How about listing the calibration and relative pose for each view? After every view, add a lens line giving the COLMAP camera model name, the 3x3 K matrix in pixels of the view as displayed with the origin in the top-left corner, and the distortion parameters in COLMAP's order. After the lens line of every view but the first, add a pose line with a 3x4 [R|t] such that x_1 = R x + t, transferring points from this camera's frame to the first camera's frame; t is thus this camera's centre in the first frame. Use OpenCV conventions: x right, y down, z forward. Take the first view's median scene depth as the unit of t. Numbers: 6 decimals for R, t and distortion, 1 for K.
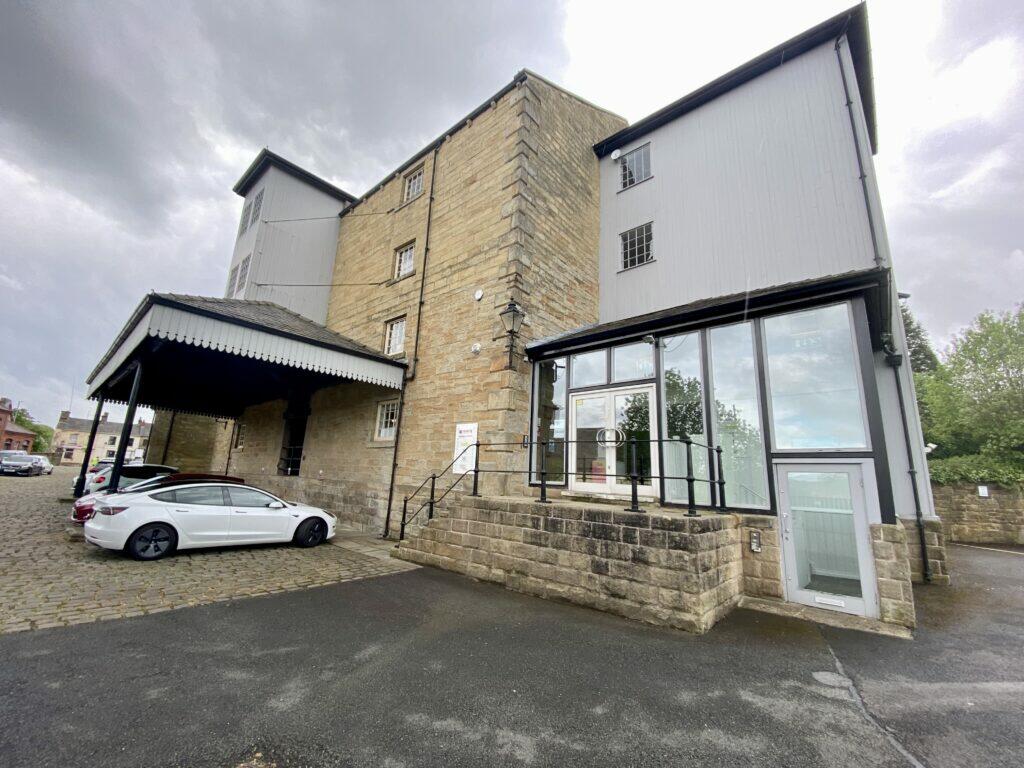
lens RADIAL K [[417.3, 0, 510.9], [0, 417.3, 385.2], [0, 0, 1]] dist [-0.011553, -0.000847]
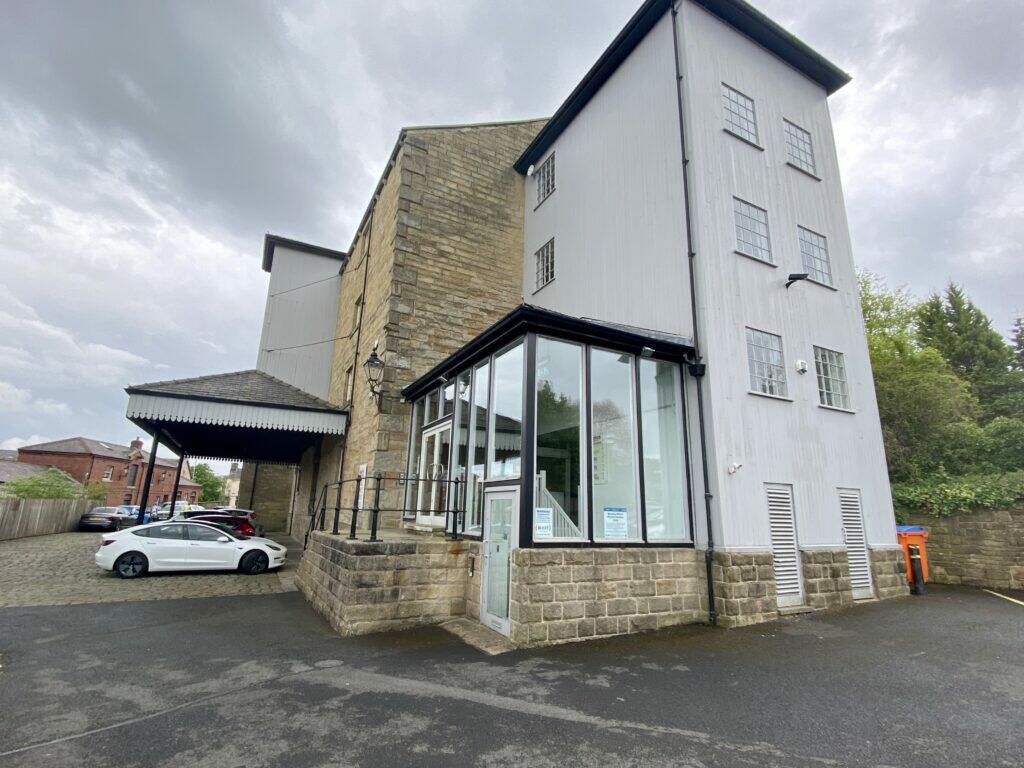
lens RADIAL K [[495.5, 0, 512.5], [0, 495.5, 385.2], [0, 0, 1]] dist [-0.004860, -0.002334]
pose [[0.936532, -0.109392, -0.333078, 0.723340], [0.096642, 0.993817, -0.054664, -0.006081], [0.336998, 0.019005, 0.941313, -0.107426]]
